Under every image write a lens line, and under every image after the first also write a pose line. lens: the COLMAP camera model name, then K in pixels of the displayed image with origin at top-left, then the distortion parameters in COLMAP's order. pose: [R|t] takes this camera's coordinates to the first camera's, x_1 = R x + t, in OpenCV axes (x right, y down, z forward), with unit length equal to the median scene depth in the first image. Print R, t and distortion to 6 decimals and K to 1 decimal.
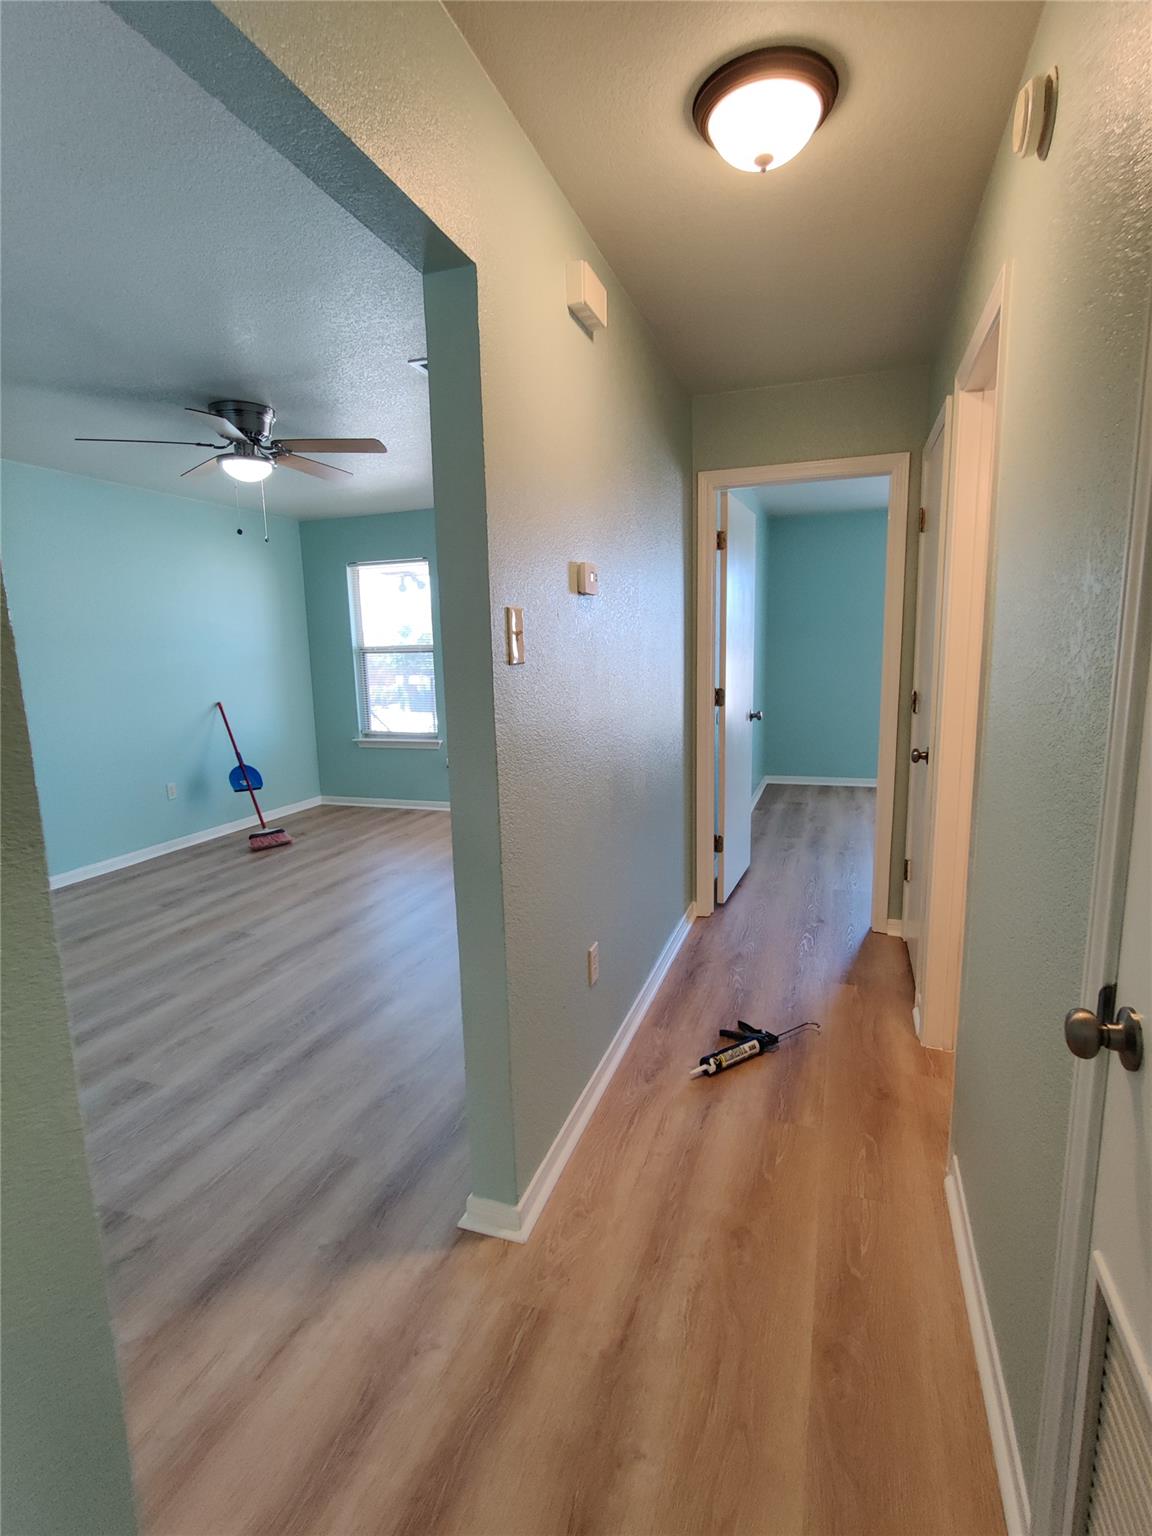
lens RADIAL K [[769.0, 0, 576.0], [0, 769.0, 768.0], [0, 0, 1]] dist [0.022788, 0.000922]
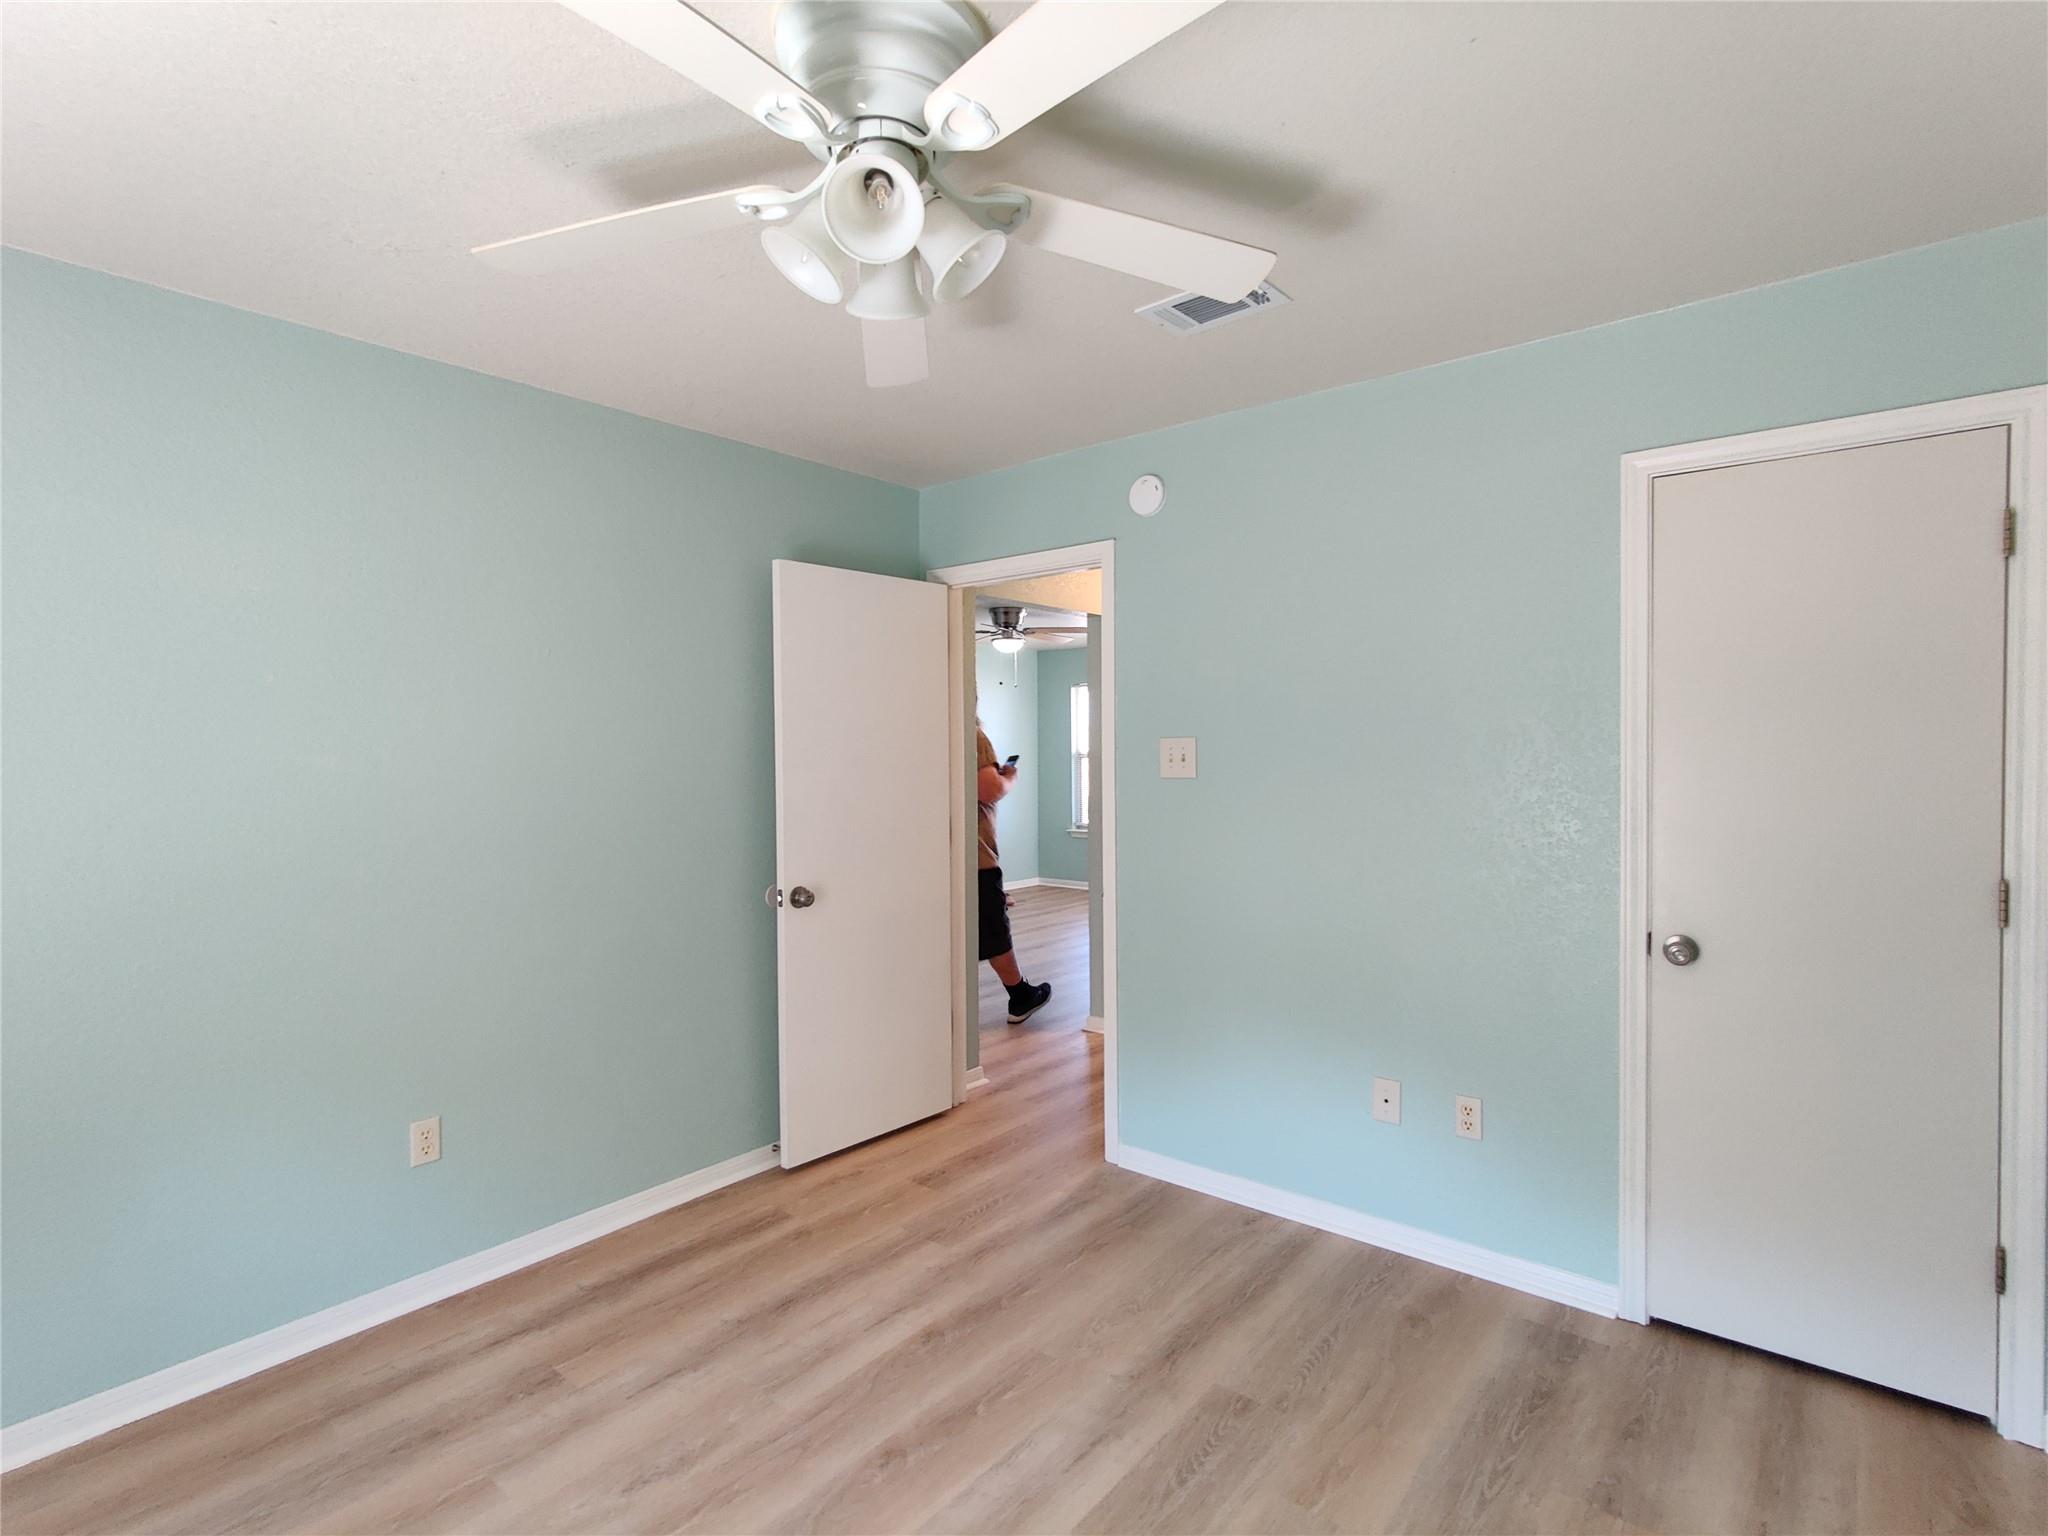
lens RADIAL K [[1025.3, 0, 1024.0], [0, 1025.3, 768.0], [0, 0, 1]] dist [0.022788, 0.000922]
pose [[0.940868, 0.019626, -0.338205, 0.319848], [-0.066634, 0.989540, -0.127947, 0.134049], [0.332156, 0.142917, 0.932334, -0.902374]]
